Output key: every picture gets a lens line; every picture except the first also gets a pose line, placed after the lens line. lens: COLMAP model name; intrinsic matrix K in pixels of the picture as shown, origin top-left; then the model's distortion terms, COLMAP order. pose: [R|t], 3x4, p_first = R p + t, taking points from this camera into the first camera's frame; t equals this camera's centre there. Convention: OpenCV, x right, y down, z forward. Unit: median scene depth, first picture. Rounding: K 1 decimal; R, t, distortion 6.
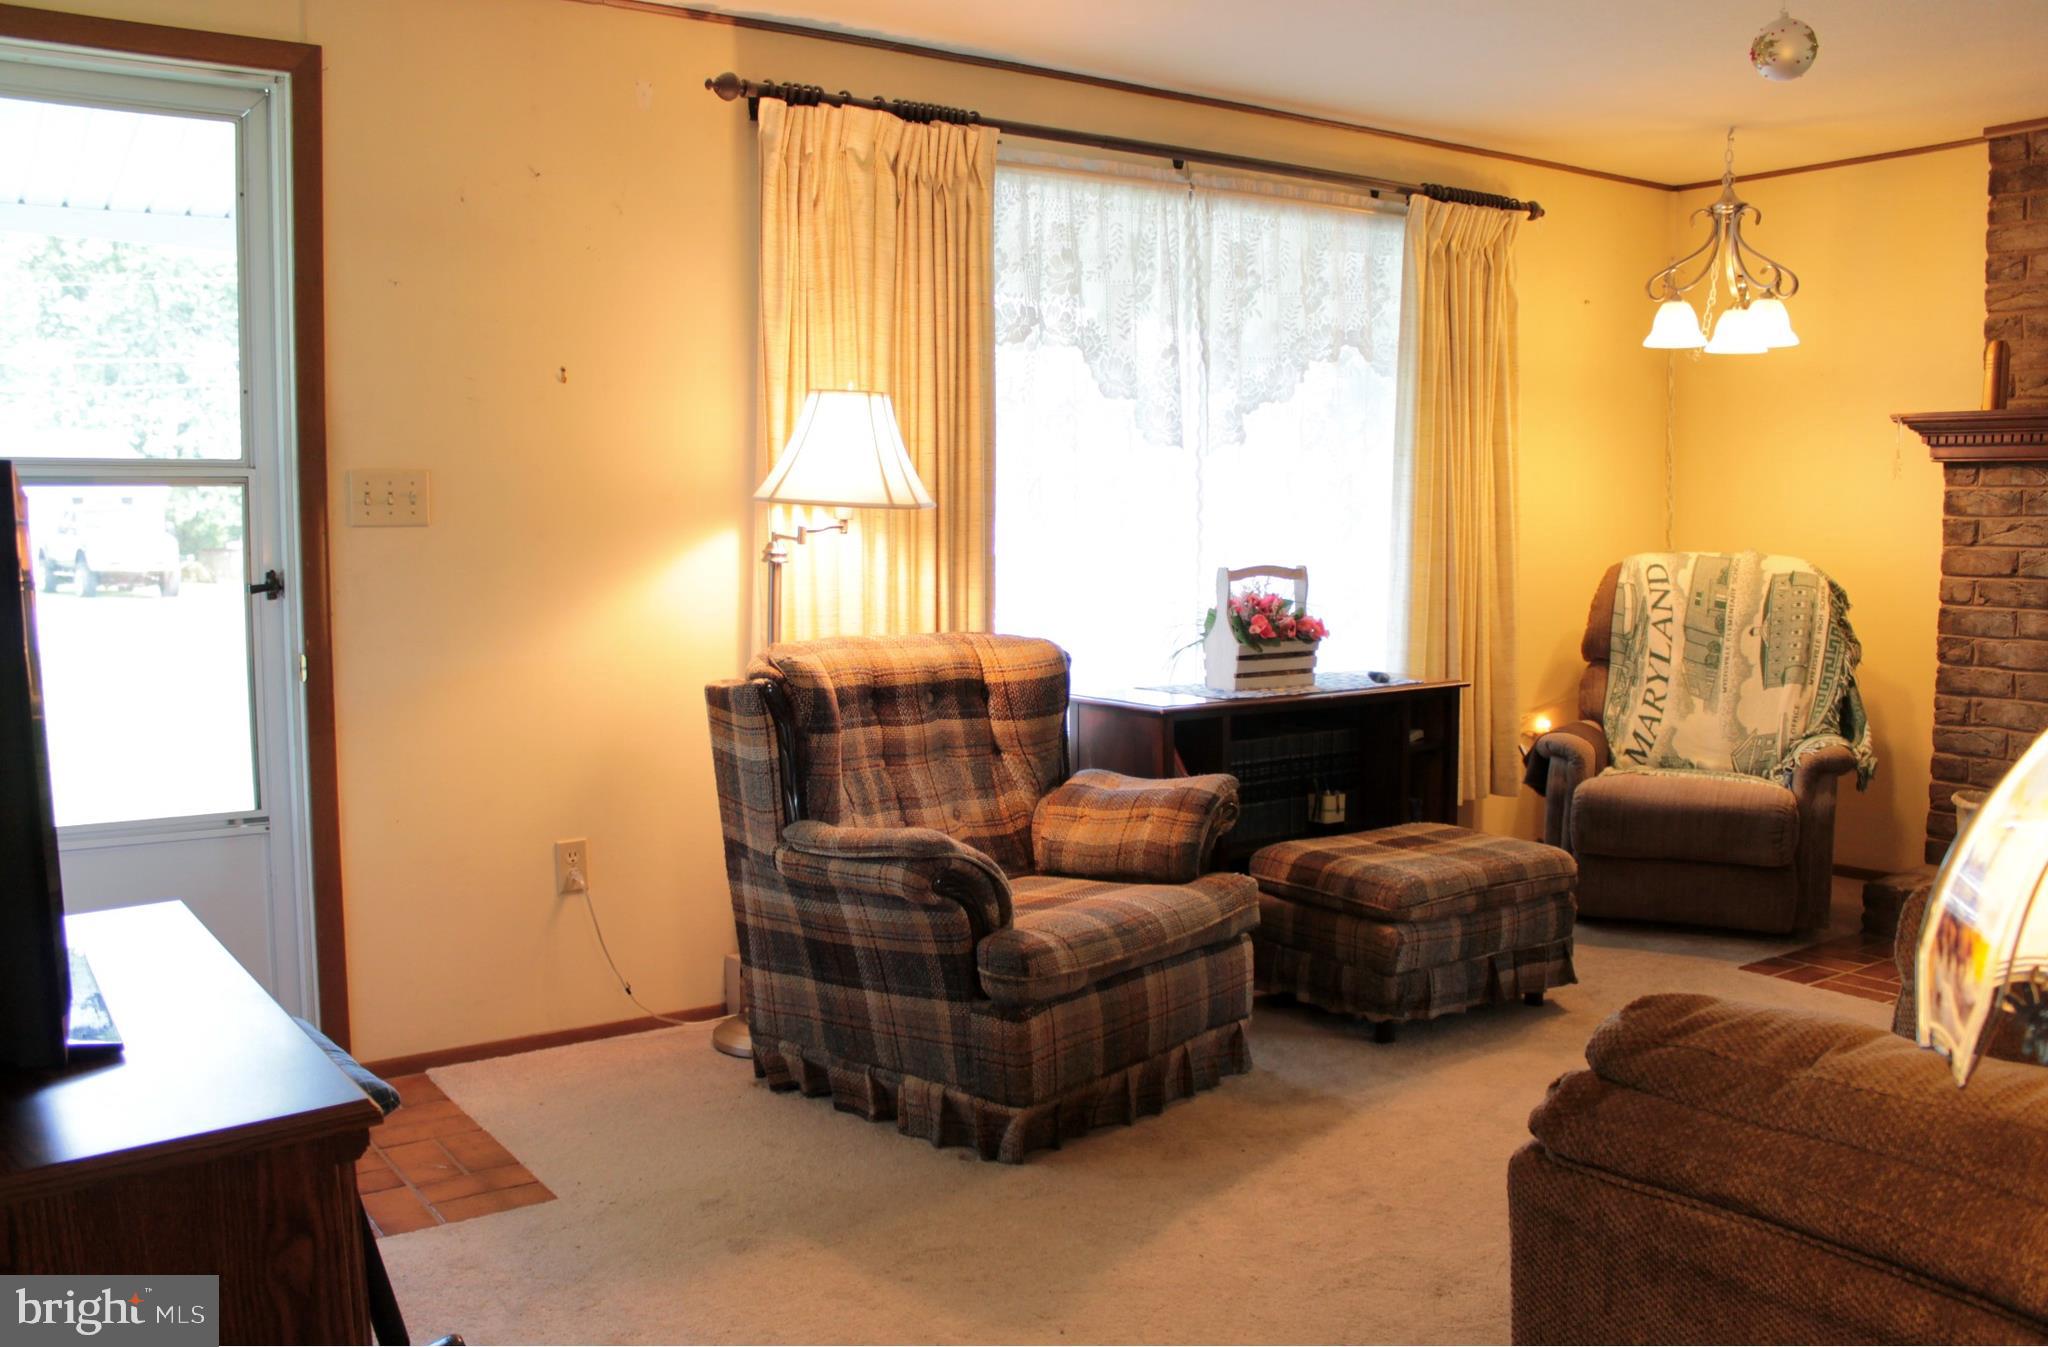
lens RADIAL K [[1771.3, 0, 1024.0], [0, 1771.3, 673.5], [0, 0, 1]] dist [-0.144911, 0.159120]
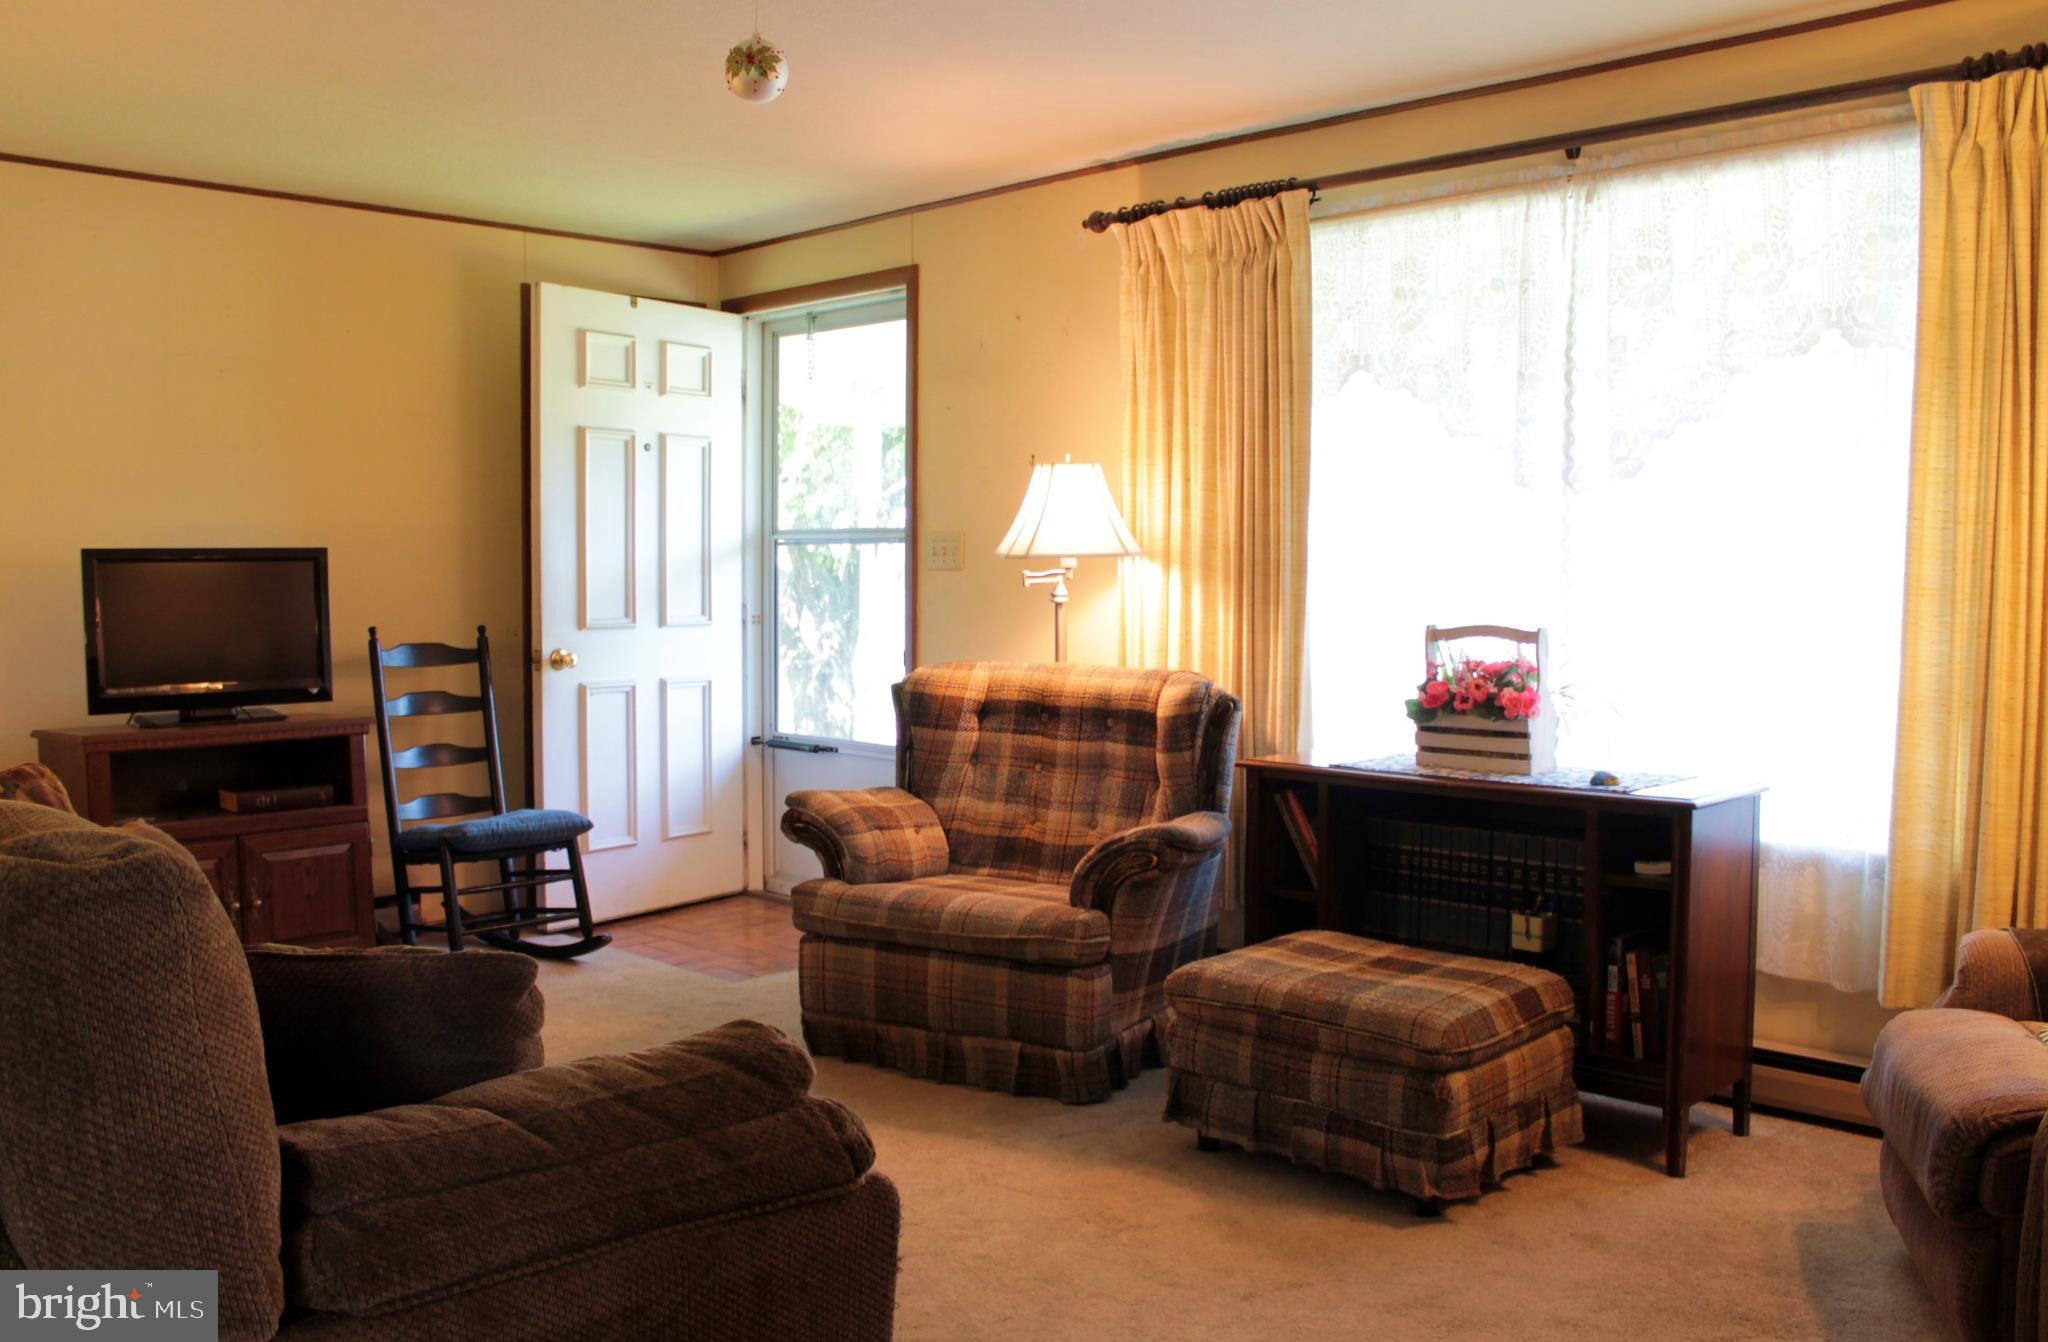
lens RADIAL K [[1775.6, 0, 1024.0], [0, 1775.6, 671.0], [0, 0, 1]] dist [-0.097229, 0.017027]
pose [[0.177182, 0.055475, -0.982613, 1.019636], [-0.094364, 0.994768, 0.039146, -0.056730], [0.979644, 0.085788, 0.181490, 0.699374]]
